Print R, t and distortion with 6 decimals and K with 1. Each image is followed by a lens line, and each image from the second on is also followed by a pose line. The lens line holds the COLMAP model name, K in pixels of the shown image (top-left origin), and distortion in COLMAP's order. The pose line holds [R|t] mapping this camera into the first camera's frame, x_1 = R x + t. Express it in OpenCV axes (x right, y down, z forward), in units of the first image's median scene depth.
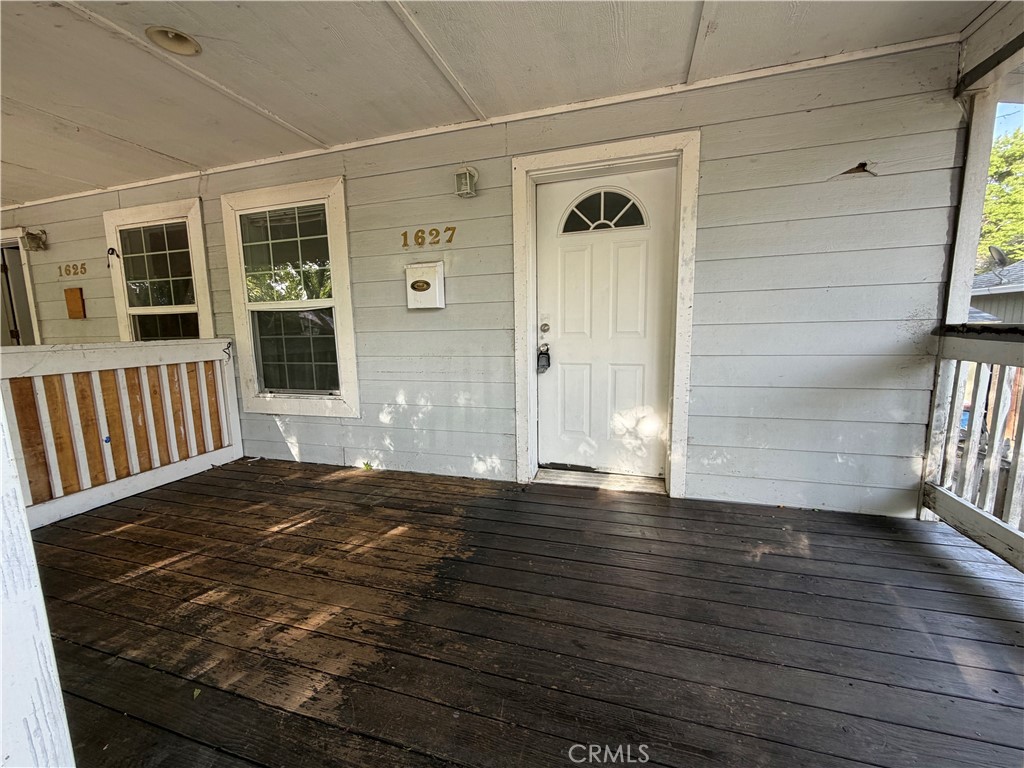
lens RADIAL K [[407.5, 0, 508.2], [0, 407.5, 378.0], [0, 0, 1]] dist [0.002591, 0.000295]
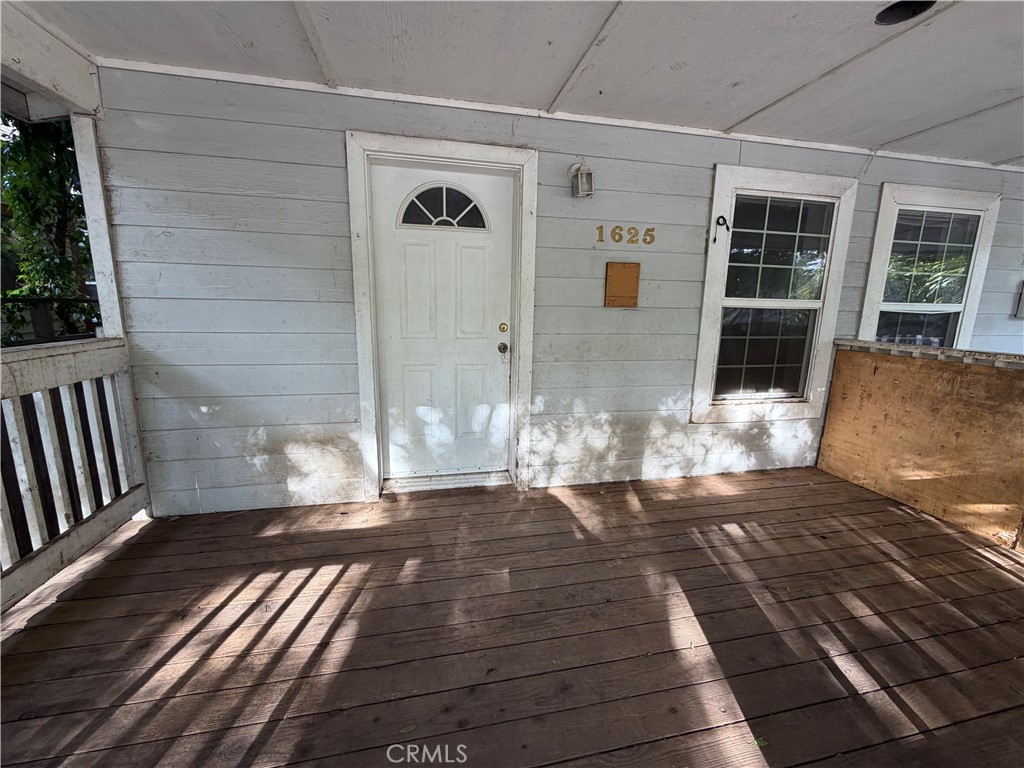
lens RADIAL K [[407.5, 0, 508.3], [0, 407.5, 389.7], [0, 0, 1]] dist [0.002591, 0.000295]
pose [[0.868467, -0.052705, 0.492937, -1.692133], [0.034986, 0.998369, 0.045107, -0.049677], [-0.494510, -0.021928, 0.868895, 0.540540]]
